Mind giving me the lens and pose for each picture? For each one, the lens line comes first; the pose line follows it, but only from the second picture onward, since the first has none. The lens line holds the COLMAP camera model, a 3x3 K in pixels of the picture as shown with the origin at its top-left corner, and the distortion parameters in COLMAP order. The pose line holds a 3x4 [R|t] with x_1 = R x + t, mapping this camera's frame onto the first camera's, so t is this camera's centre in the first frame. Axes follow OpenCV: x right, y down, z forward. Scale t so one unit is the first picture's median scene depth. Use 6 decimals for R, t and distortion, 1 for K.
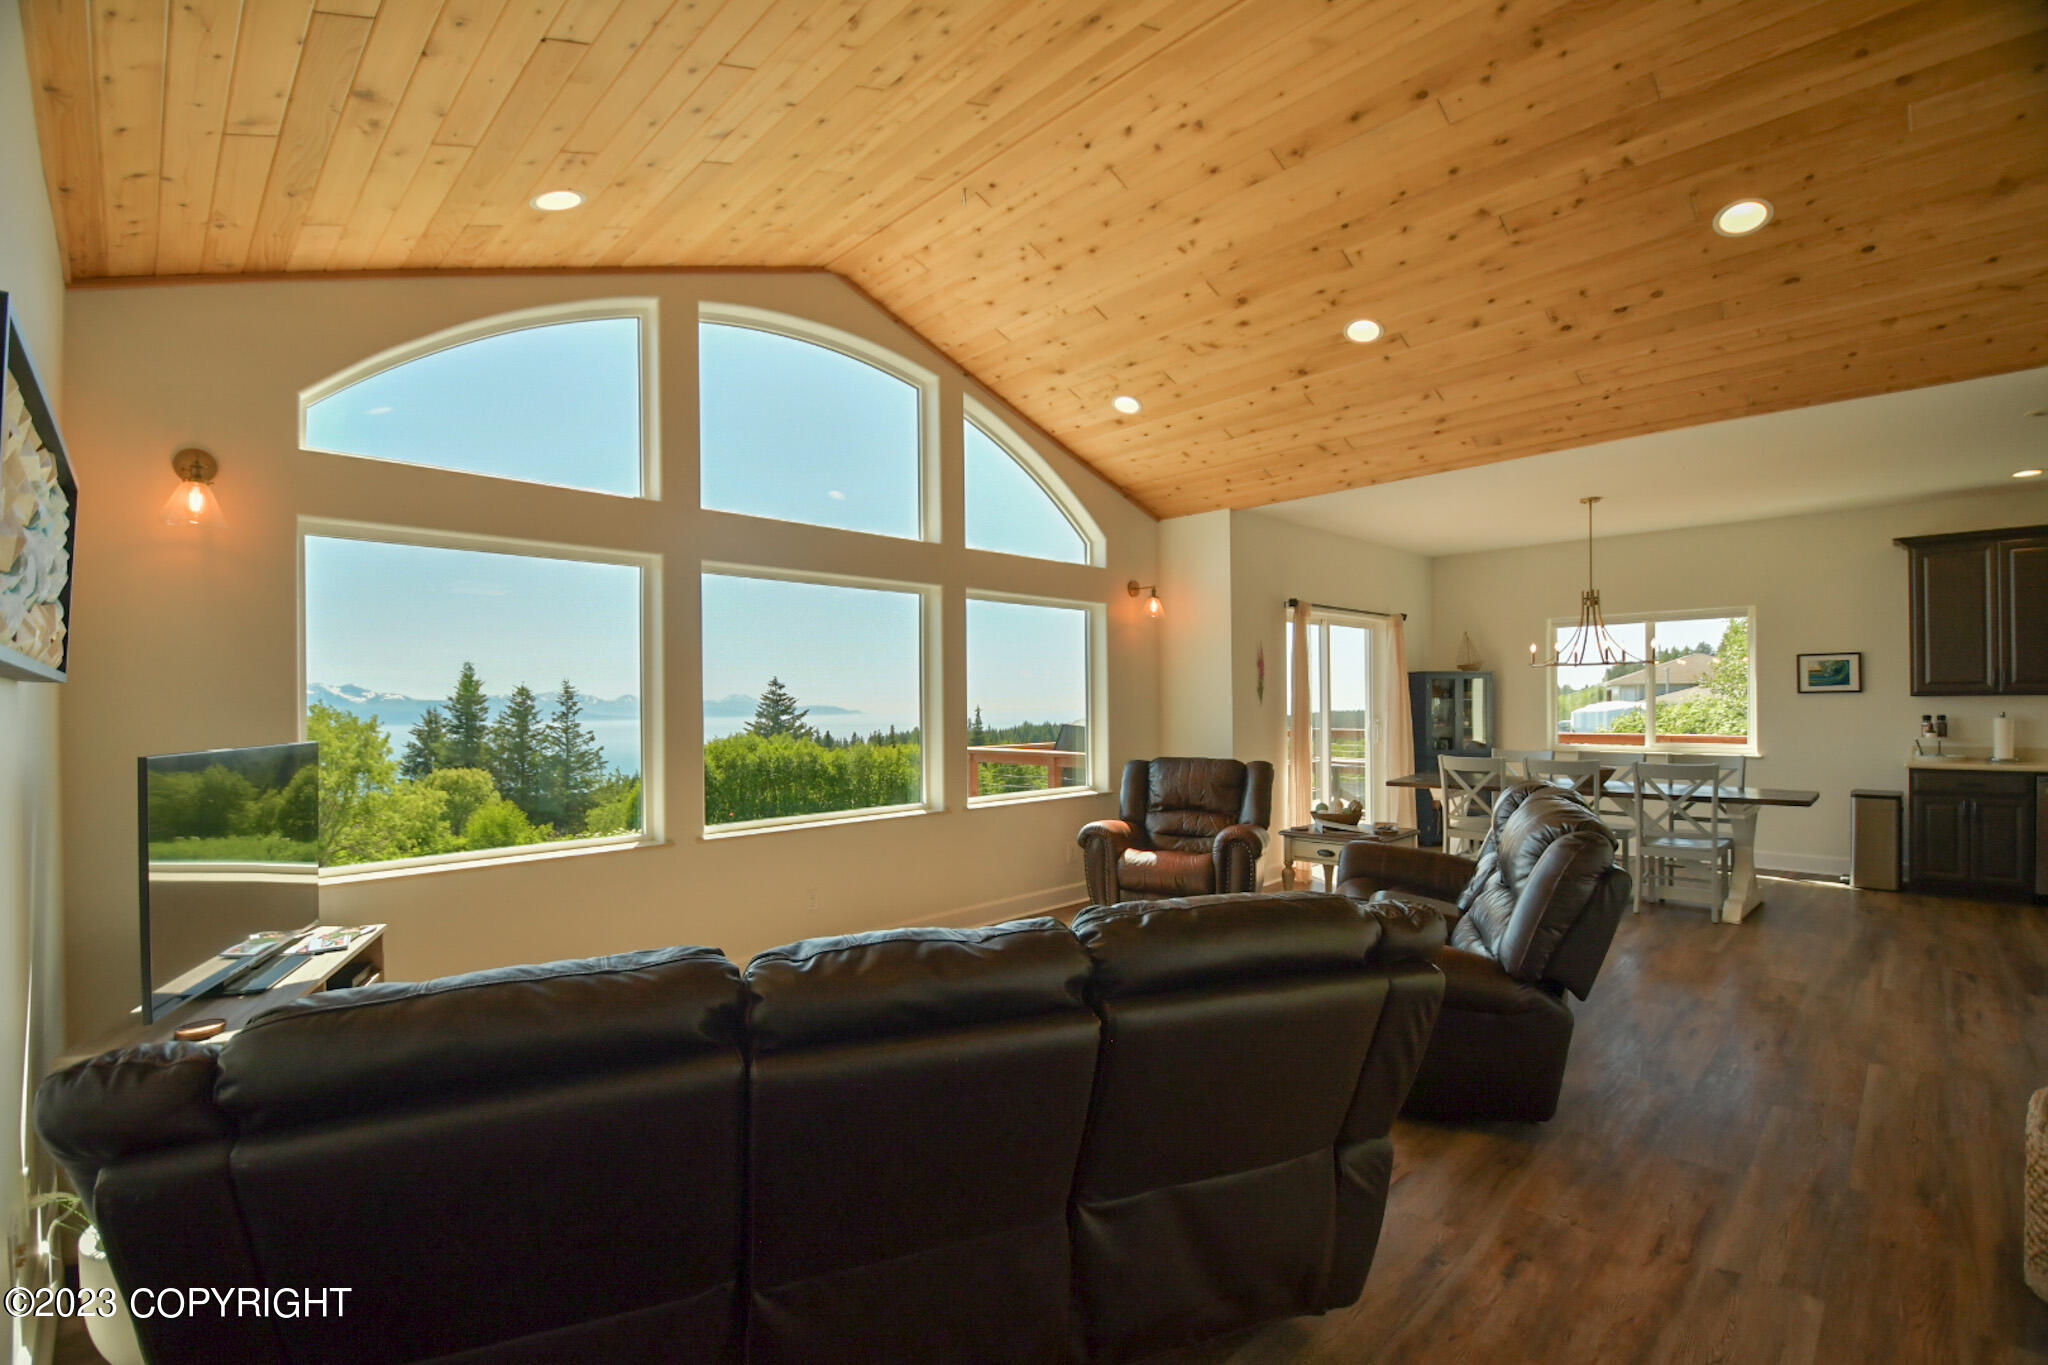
lens RADIAL K [[897.5, 0, 1008.1], [0, 897.5, 707.6], [0, 0, 1]] dist [0.002544, -0.014200]
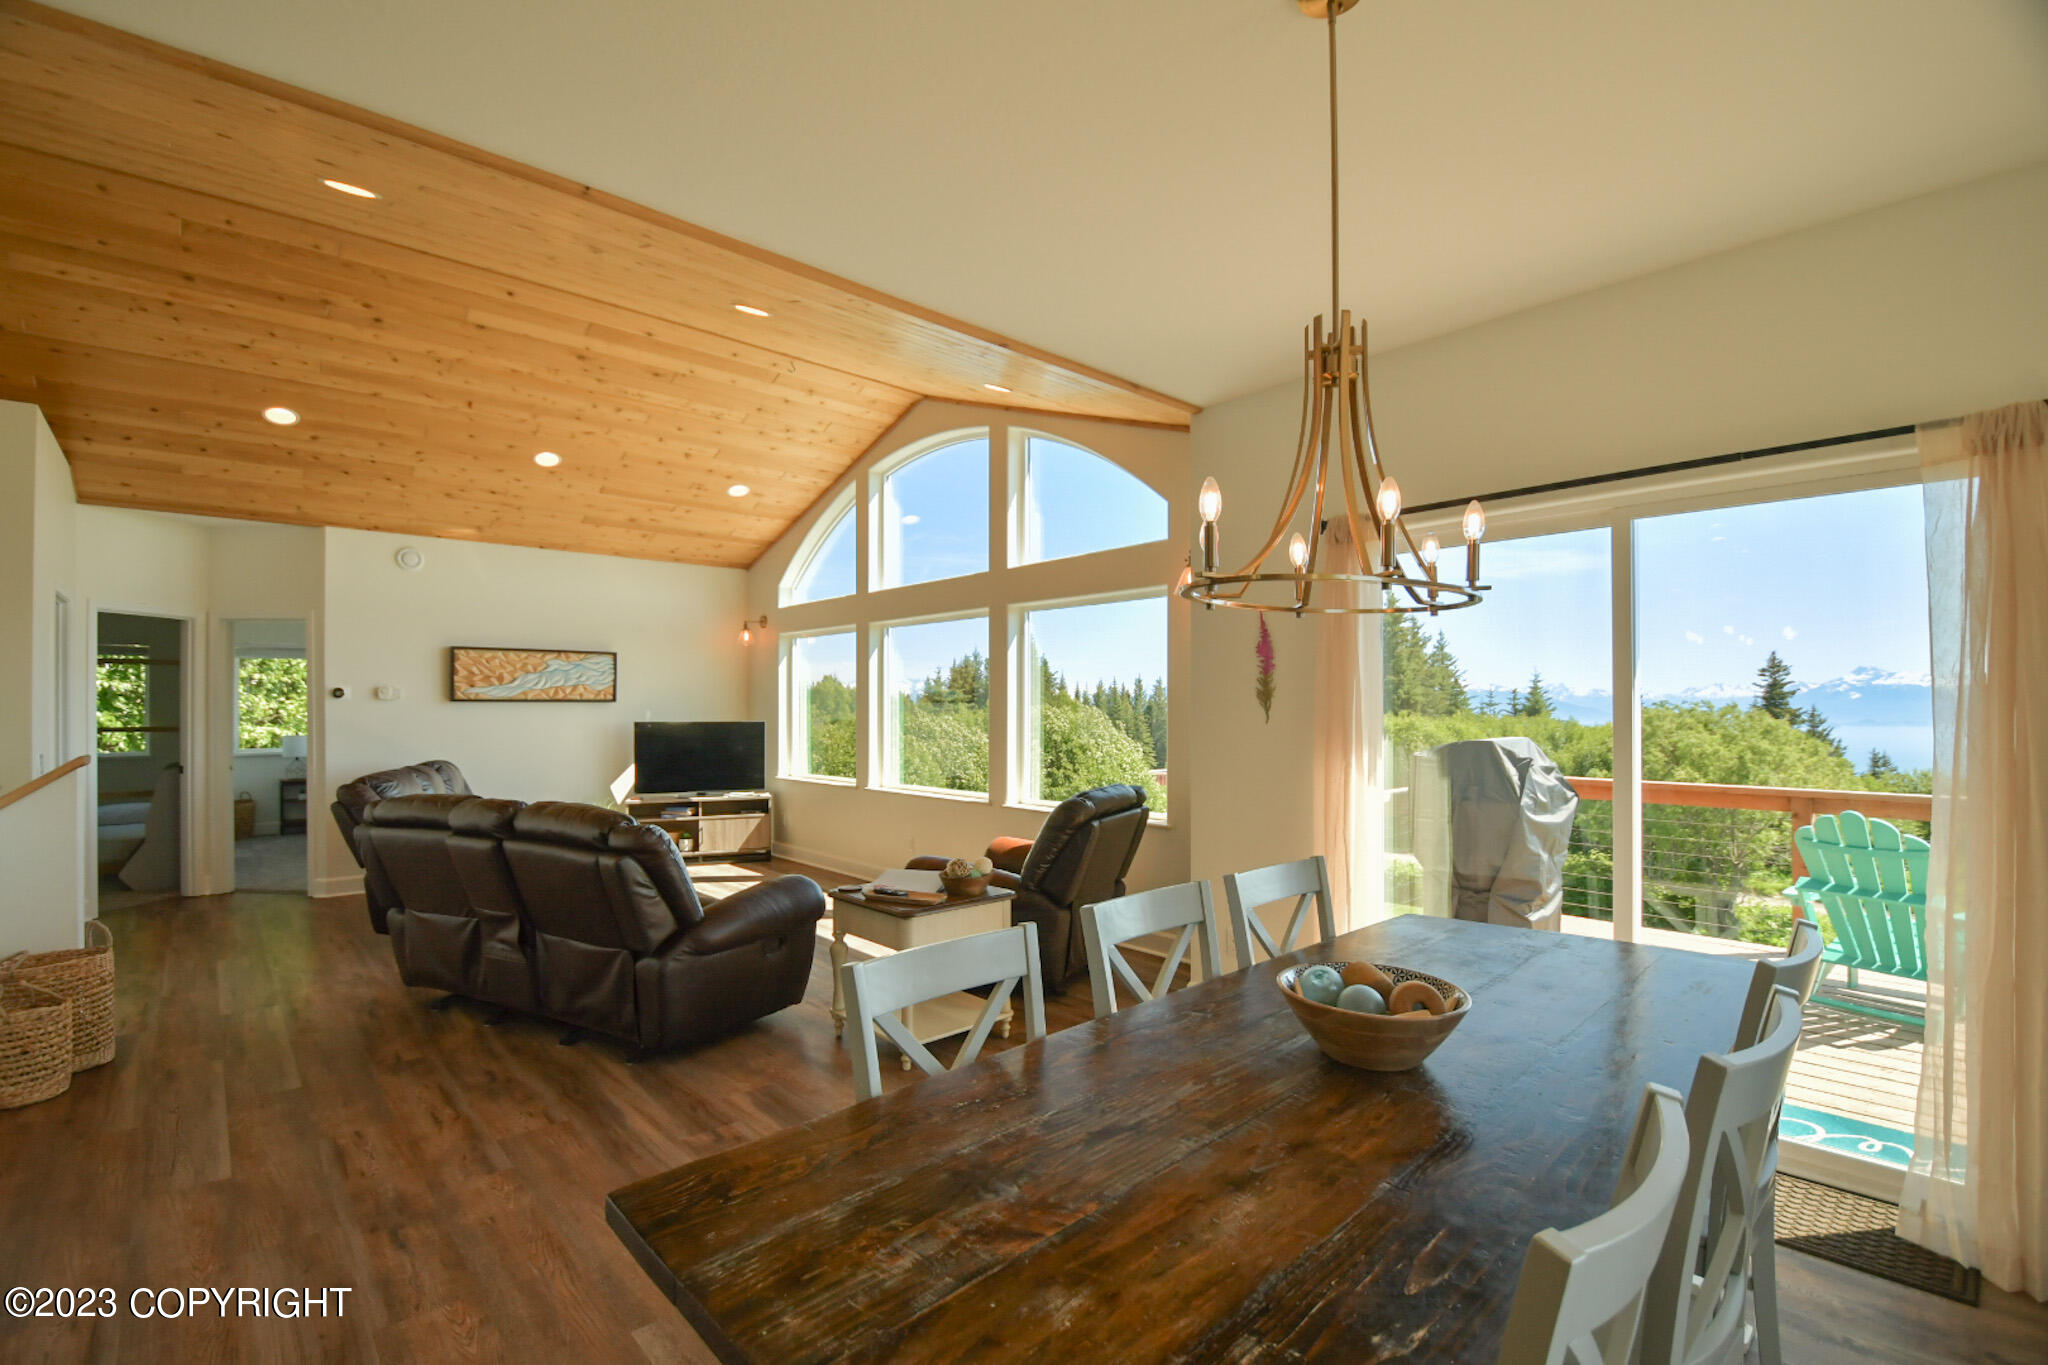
lens RADIAL K [[897.5, 0, 1019.7], [0, 897.5, 695.0], [0, 0, 1]] dist [0.002544, -0.014200]
pose [[-0.025268, -0.002746, -0.999677, 1.000407], [-0.002914, 0.999992, -0.002673, -0.018796], [0.999676, 0.002845, -0.025276, 0.986570]]
